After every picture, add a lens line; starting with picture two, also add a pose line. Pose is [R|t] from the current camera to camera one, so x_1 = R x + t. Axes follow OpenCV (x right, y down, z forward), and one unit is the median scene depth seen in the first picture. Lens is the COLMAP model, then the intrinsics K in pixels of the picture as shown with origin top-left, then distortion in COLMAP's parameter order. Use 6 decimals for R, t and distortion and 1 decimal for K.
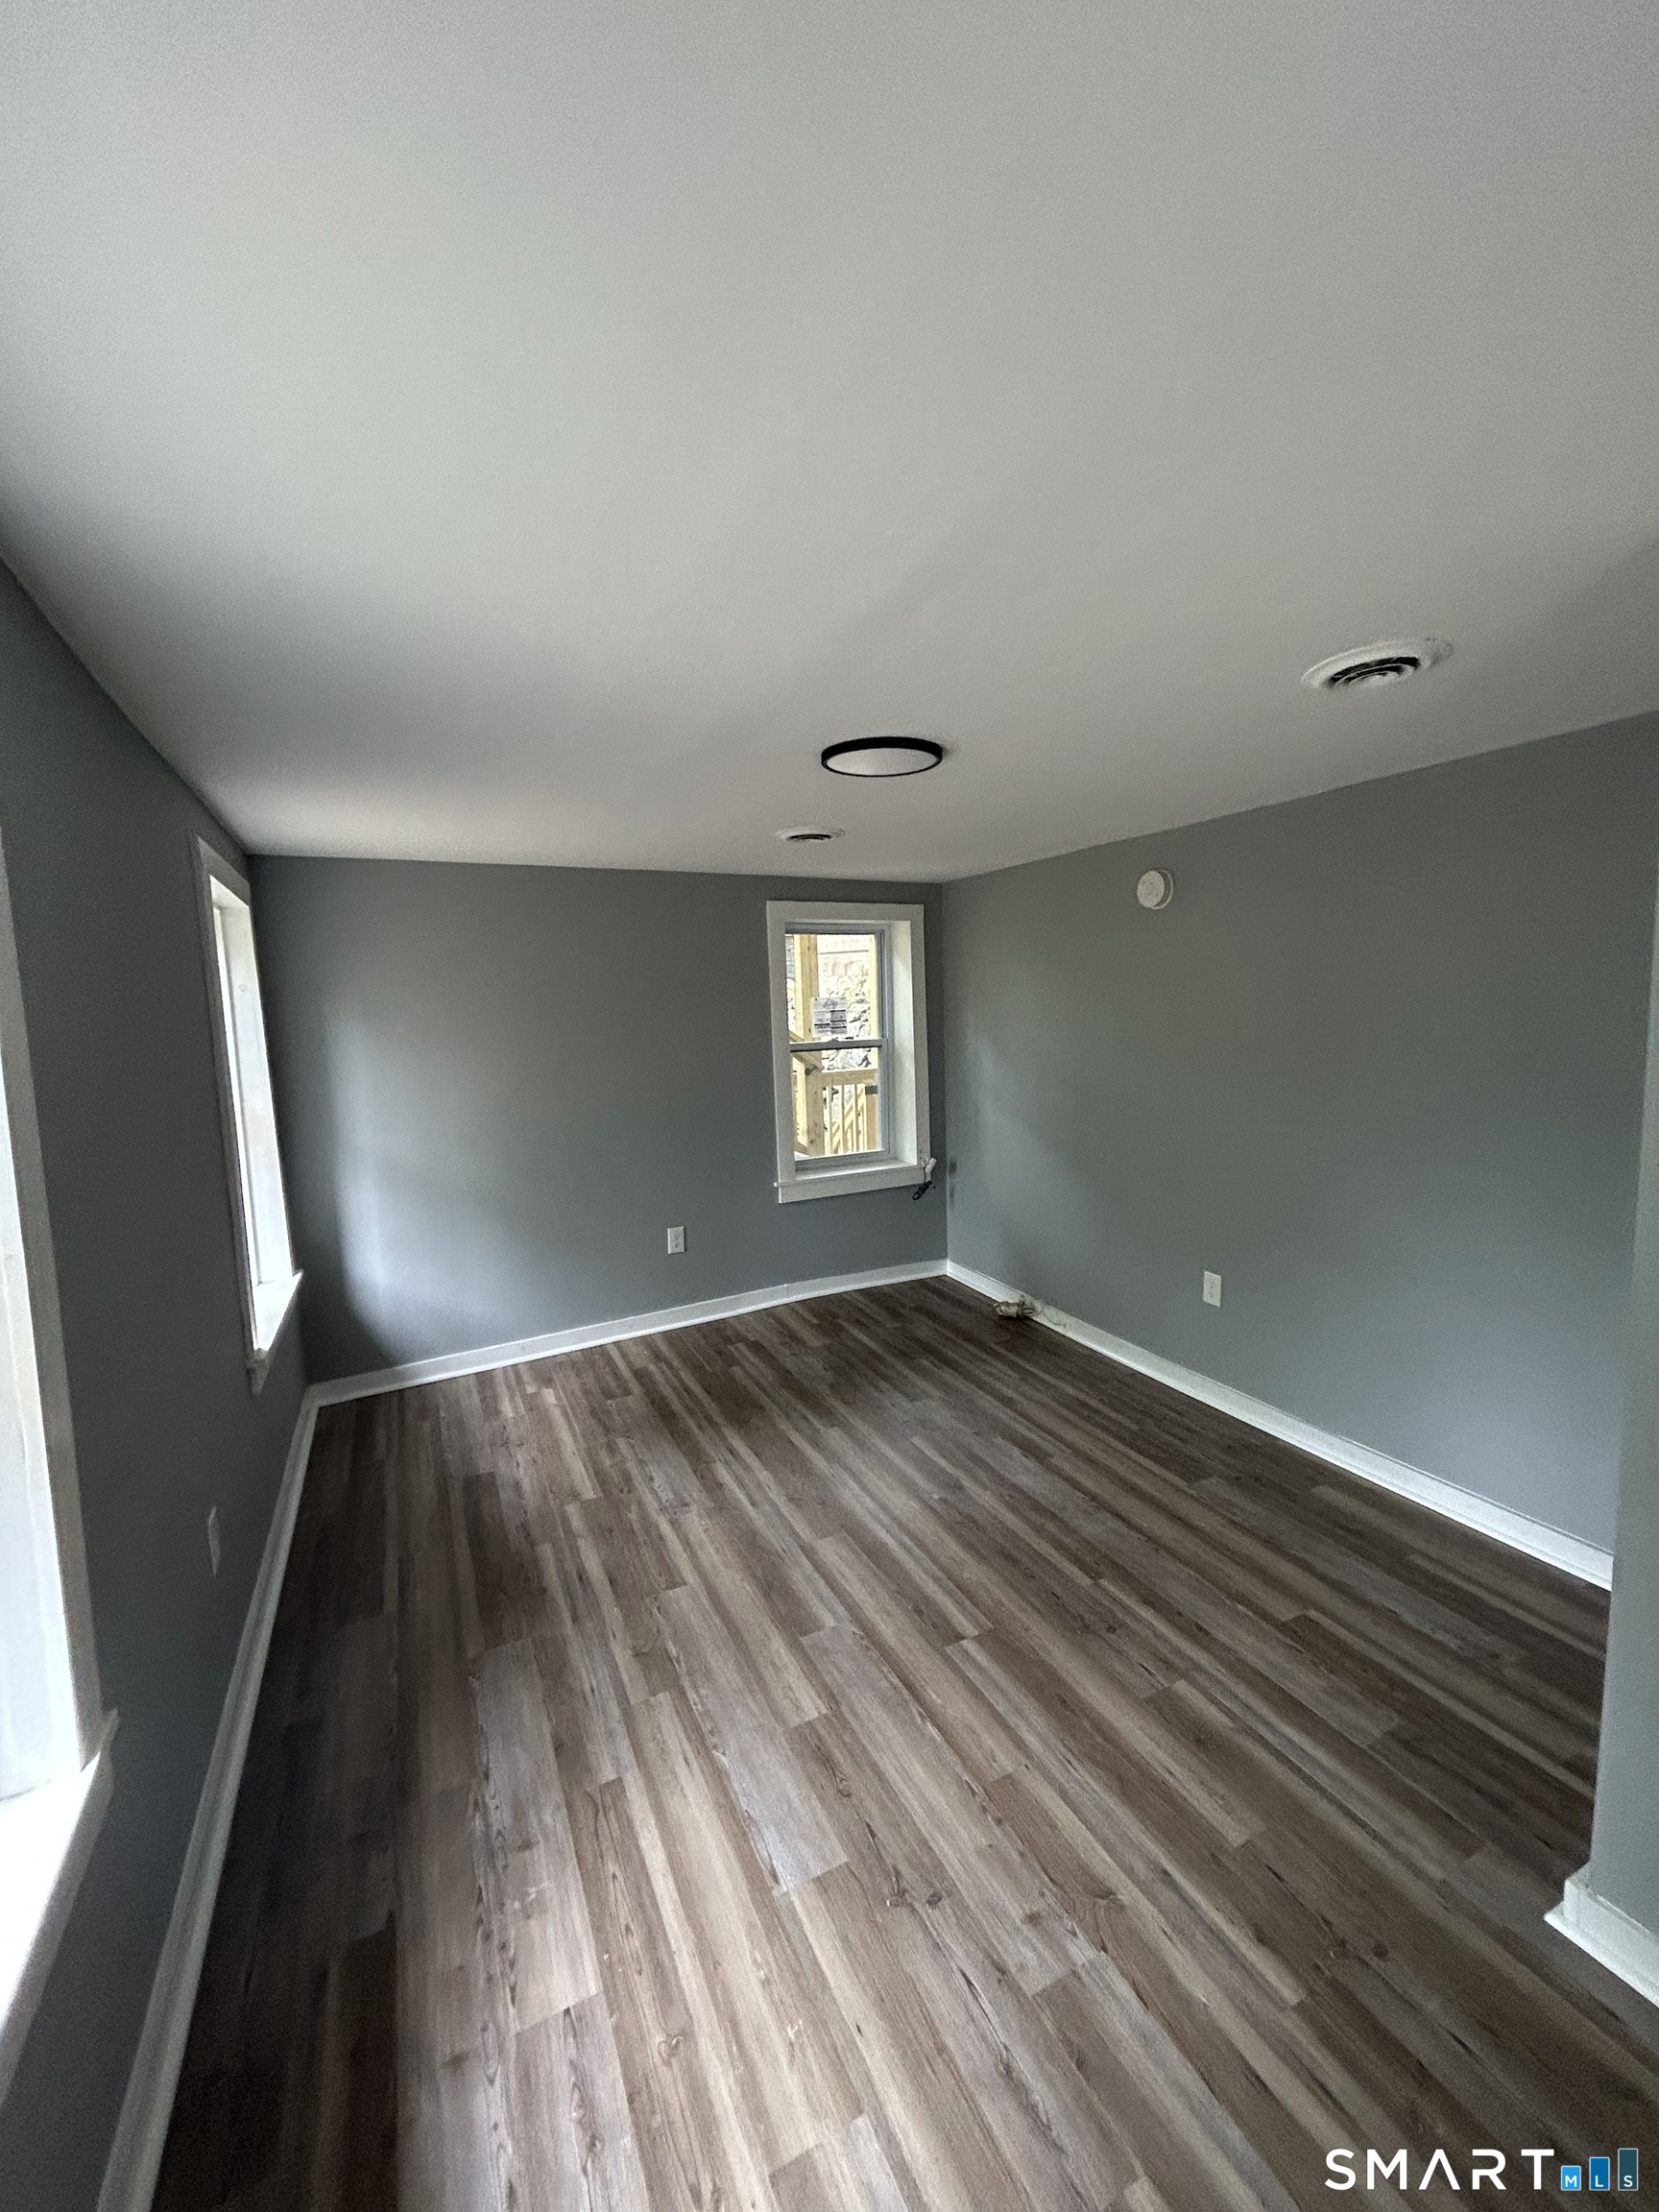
lens RADIAL K [[891.2, 0, 831.9], [0, 891.2, 1102.7], [0, 0, 1]] dist [0.000430, 0.000368]
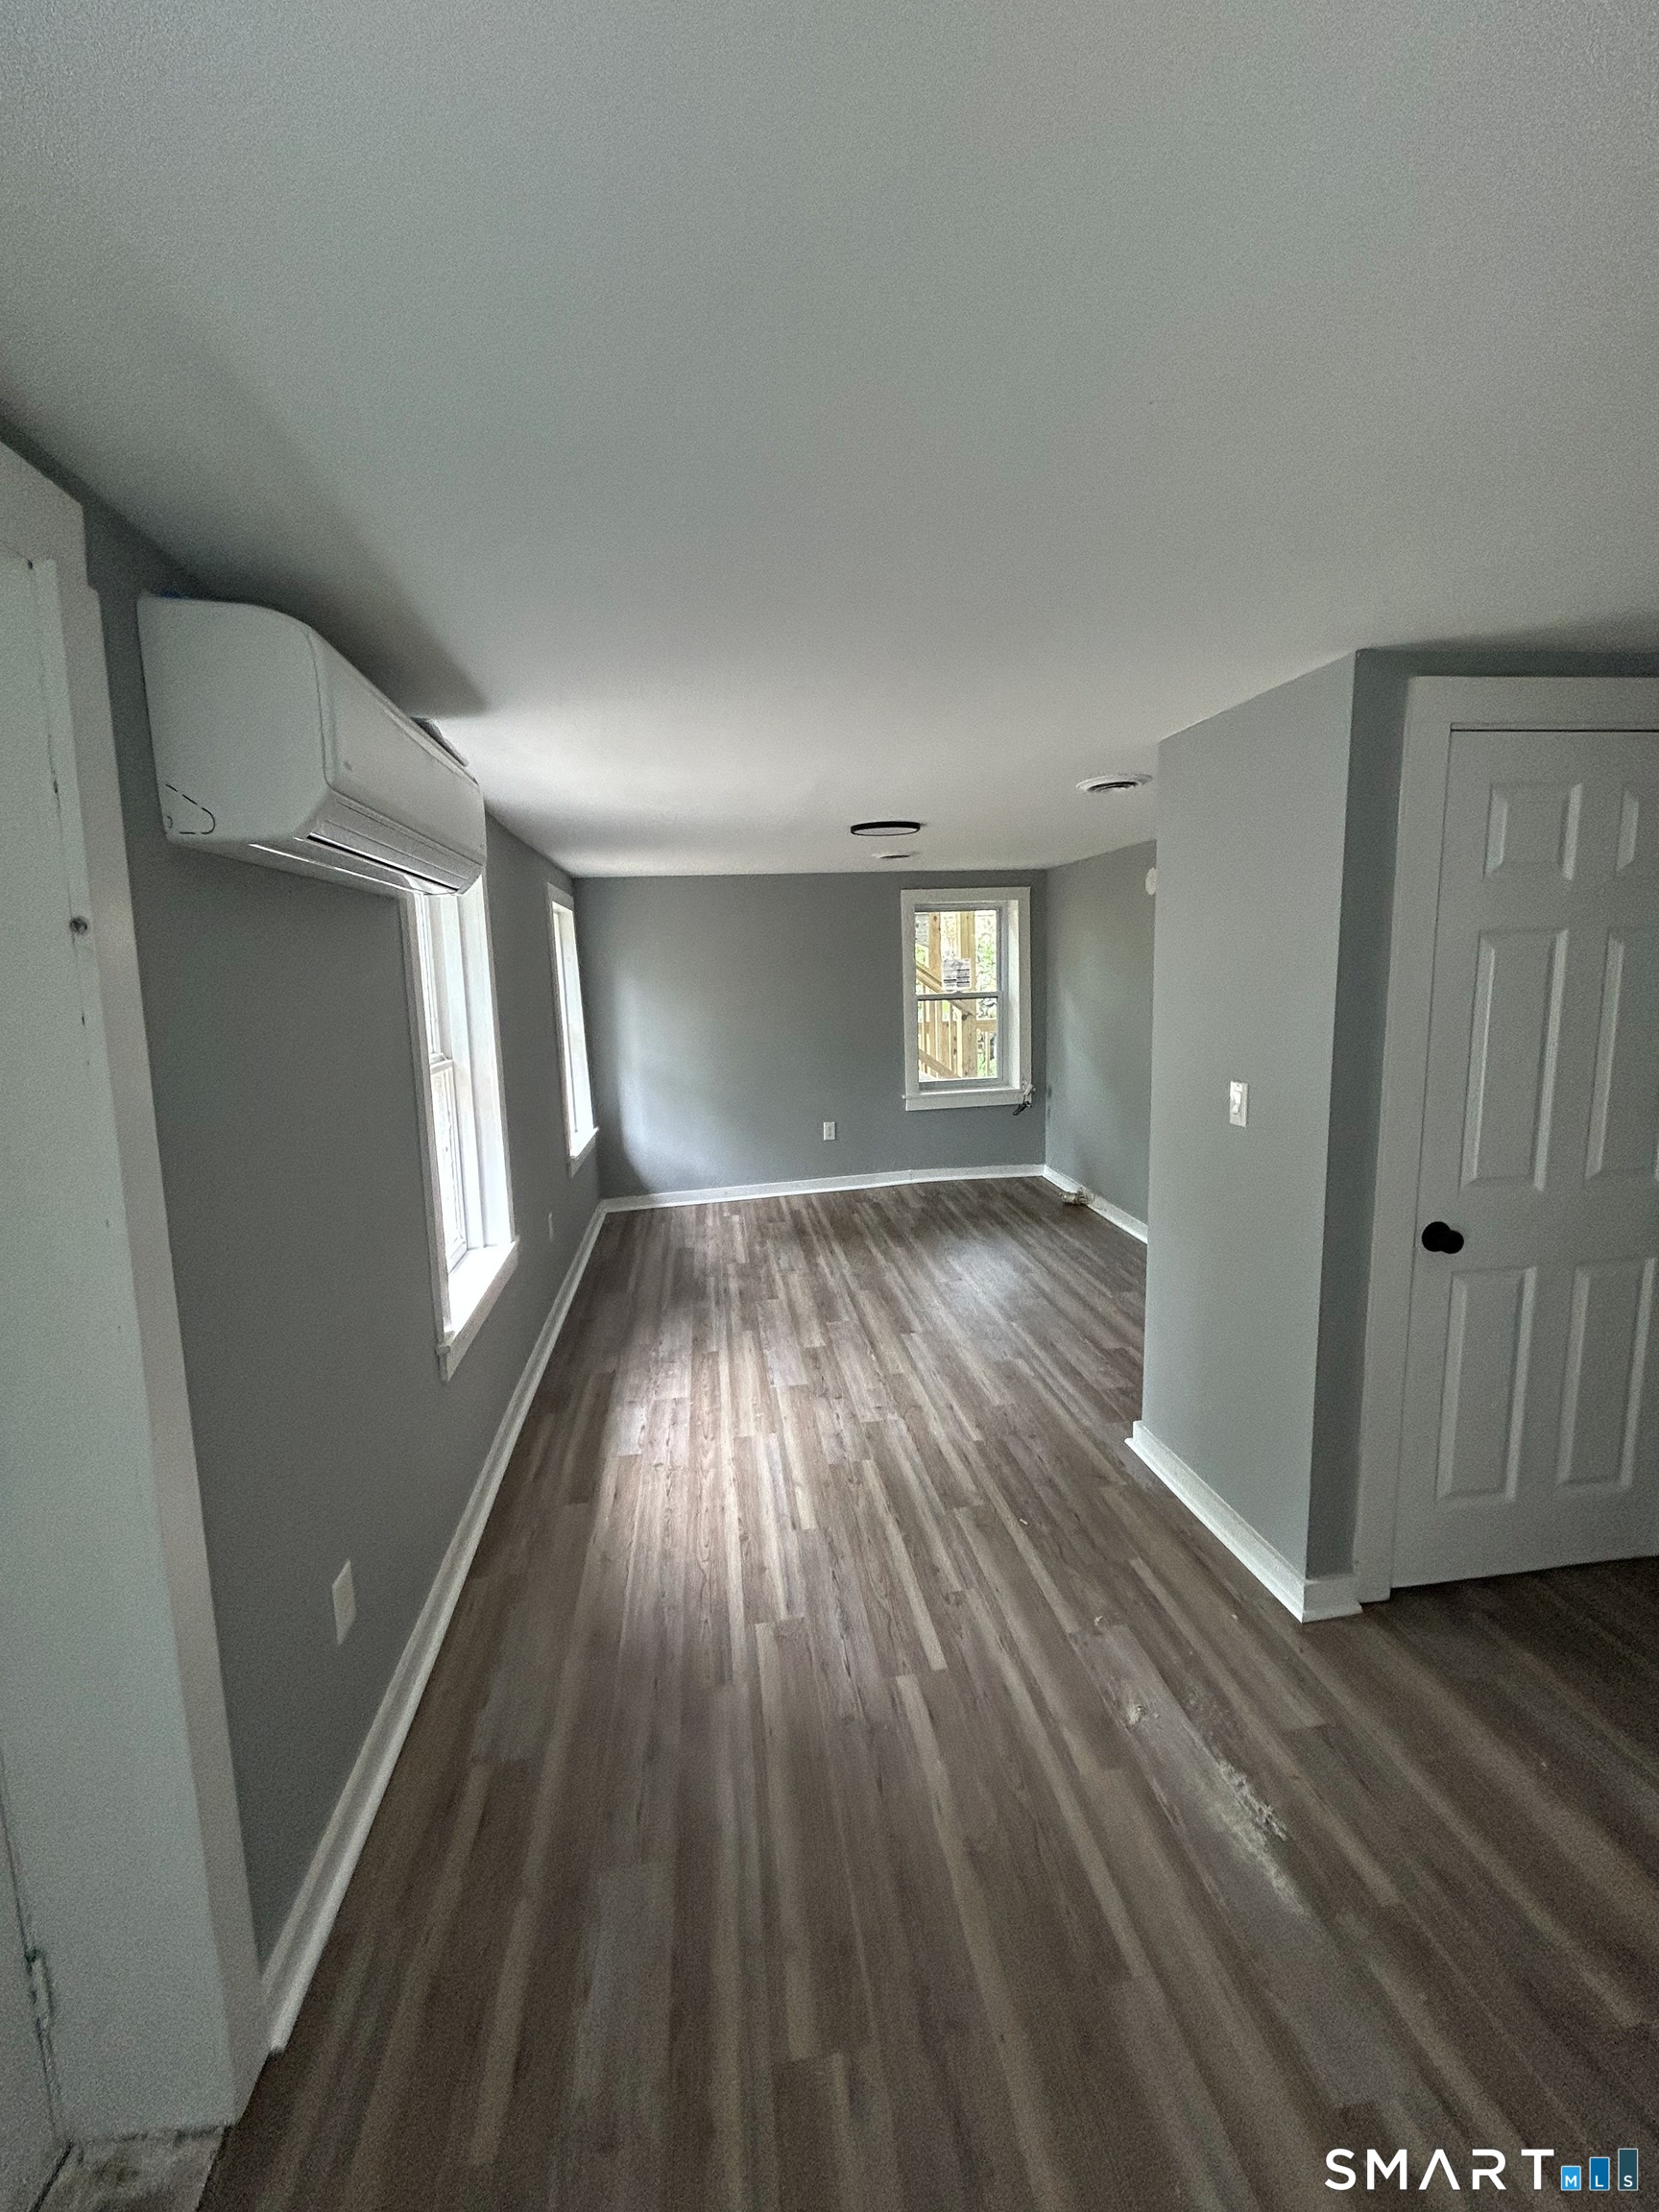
lens RADIAL K [[891.2, 0, 831.9], [0, 891.2, 1102.7], [0, 0, 1]] dist [0.000430, 0.000368]
pose [[0.952552, 0.046588, -0.300789, 0.423206], [-0.030307, 0.997823, 0.058571, 0.040695], [0.302863, -0.046676, 0.951890, -0.596100]]
